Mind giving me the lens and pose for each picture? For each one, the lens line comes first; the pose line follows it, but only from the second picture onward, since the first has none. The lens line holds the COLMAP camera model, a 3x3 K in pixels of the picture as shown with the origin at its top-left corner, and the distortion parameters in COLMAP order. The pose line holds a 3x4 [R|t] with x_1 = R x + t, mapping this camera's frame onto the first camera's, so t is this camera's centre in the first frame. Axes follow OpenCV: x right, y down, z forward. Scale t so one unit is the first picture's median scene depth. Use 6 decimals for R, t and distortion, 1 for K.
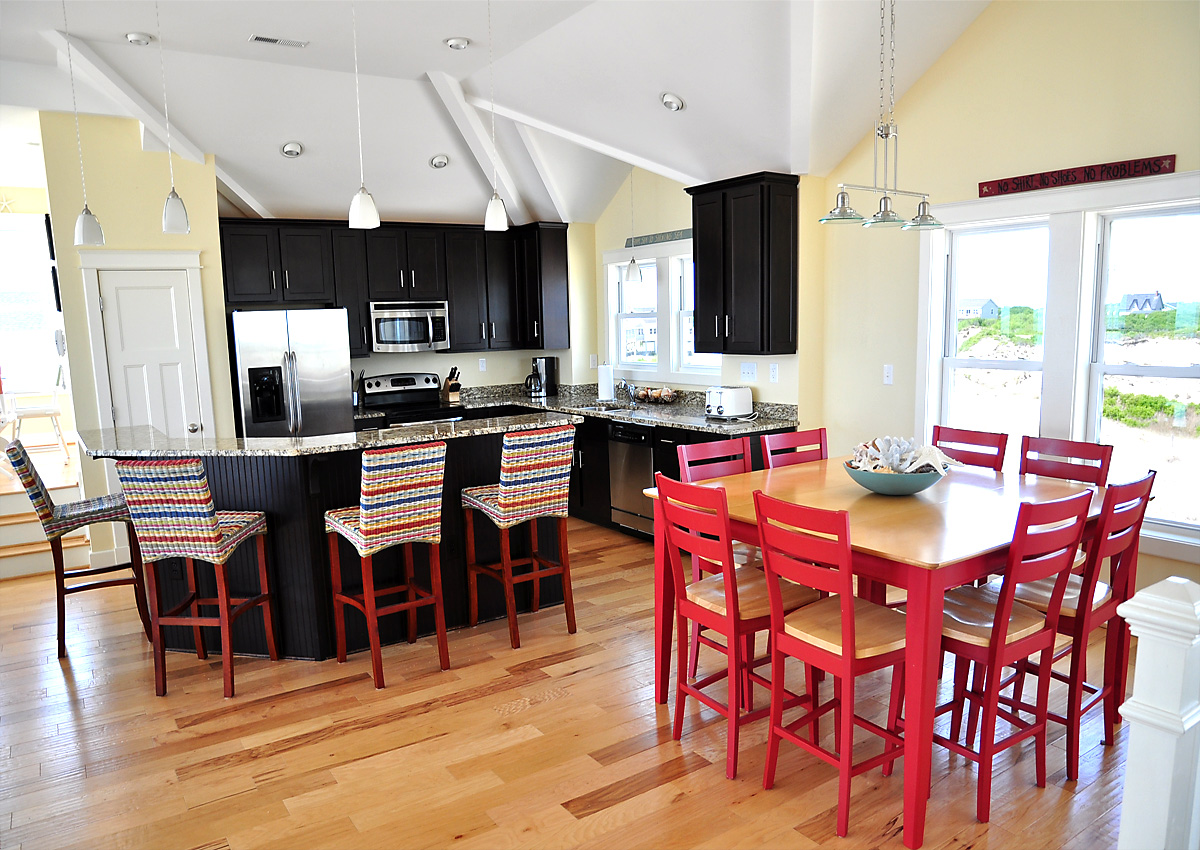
lens RADIAL K [[877.1, 0, 598.5], [0, 877.1, 472.6], [0, 0, 1]] dist [-0.166259, 0.116996]
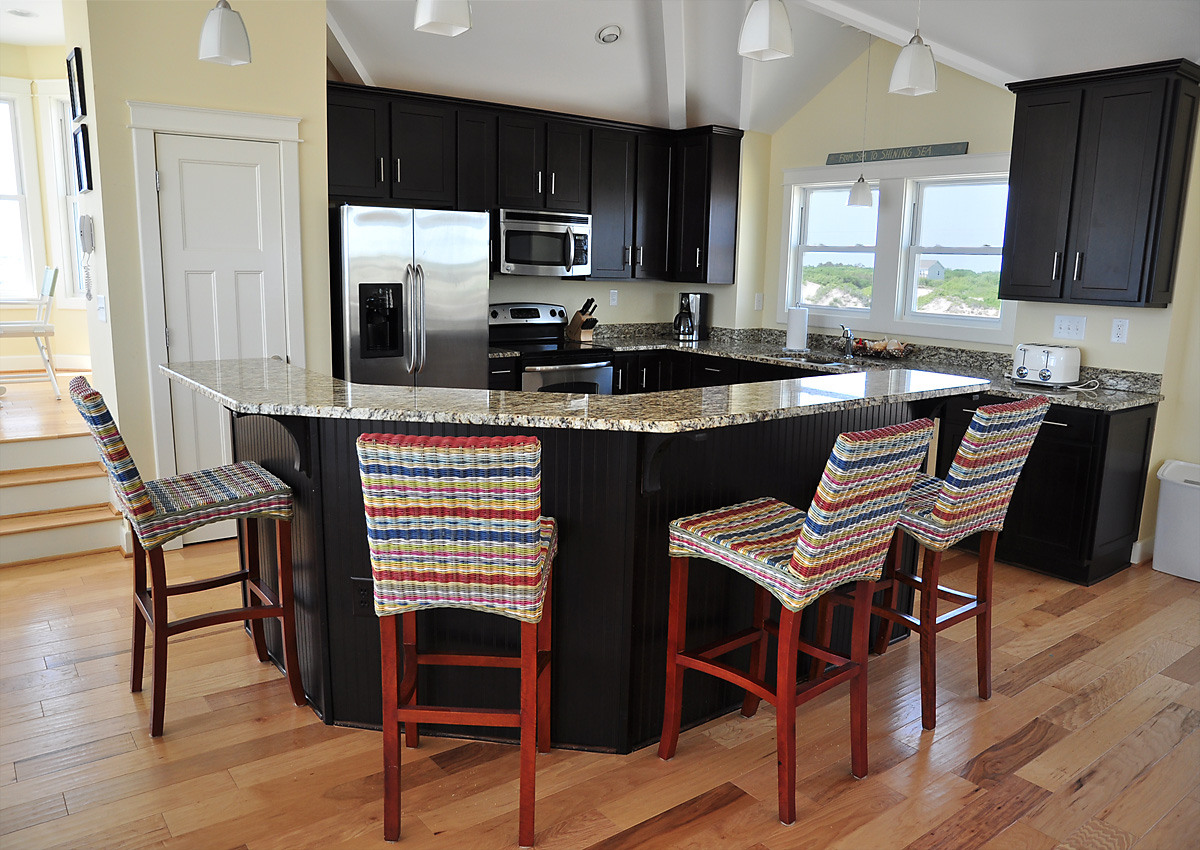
lens RADIAL K [[841.6, 0, 600.0], [0, 841.6, 425.0], [0, 0, 1]] dist [-0.138370, 0.091435]
pose [[0.994592, 0.037425, 0.096884, -0.263496], [-0.038948, 0.999145, 0.013868, -0.017694], [-0.096282, -0.017566, 0.995199, 0.260633]]
